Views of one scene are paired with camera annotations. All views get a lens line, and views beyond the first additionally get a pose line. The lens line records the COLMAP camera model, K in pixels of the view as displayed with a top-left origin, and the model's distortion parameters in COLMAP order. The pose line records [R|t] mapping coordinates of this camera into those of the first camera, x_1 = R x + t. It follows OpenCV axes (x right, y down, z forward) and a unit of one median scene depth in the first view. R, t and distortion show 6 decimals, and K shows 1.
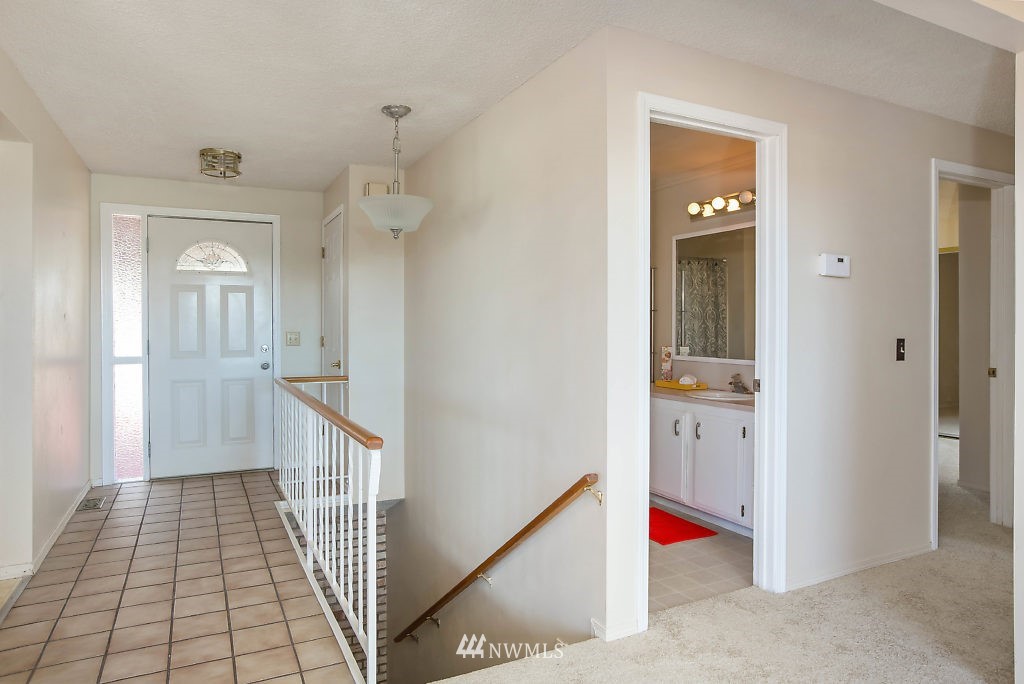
lens RADIAL K [[637.3, 0, 512.0], [0, 637.3, 342.0], [0, 0, 1]] dist [-0.002684, -0.000240]
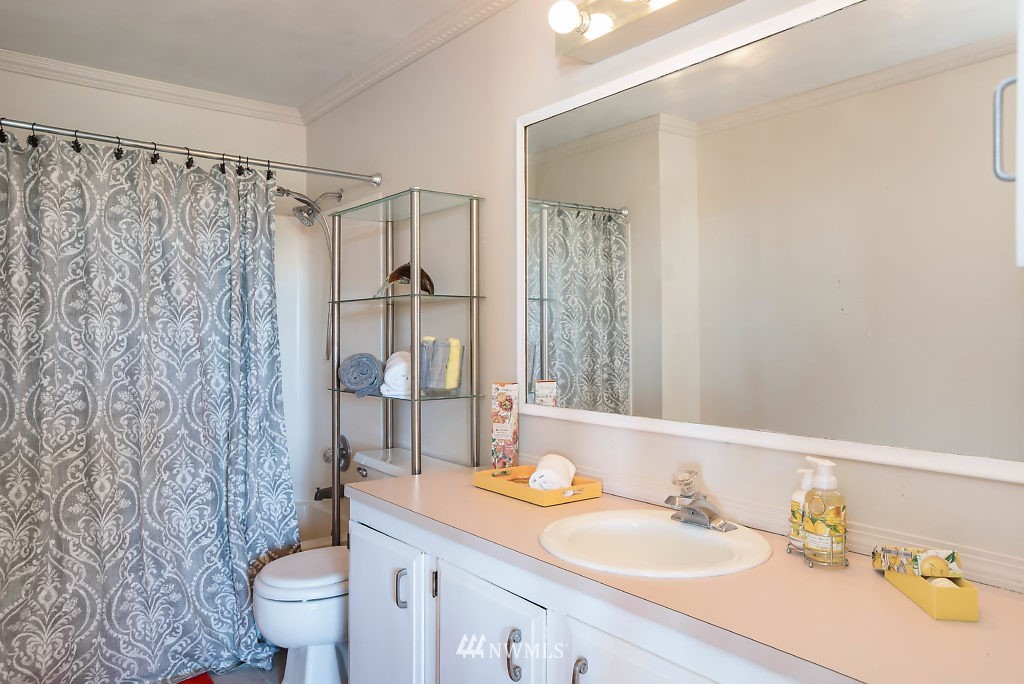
lens RADIAL K [[730.6, 0, 512.0], [0, 730.6, 342.0], [0, 0, 1]] dist [0.001929, 0.000421]
pose [[0.981441, -0.003921, 0.191723, 0.122445], [0.006888, 0.999867, -0.014811, -0.009055], [-0.191640, 0.015857, 0.981337, 0.417634]]
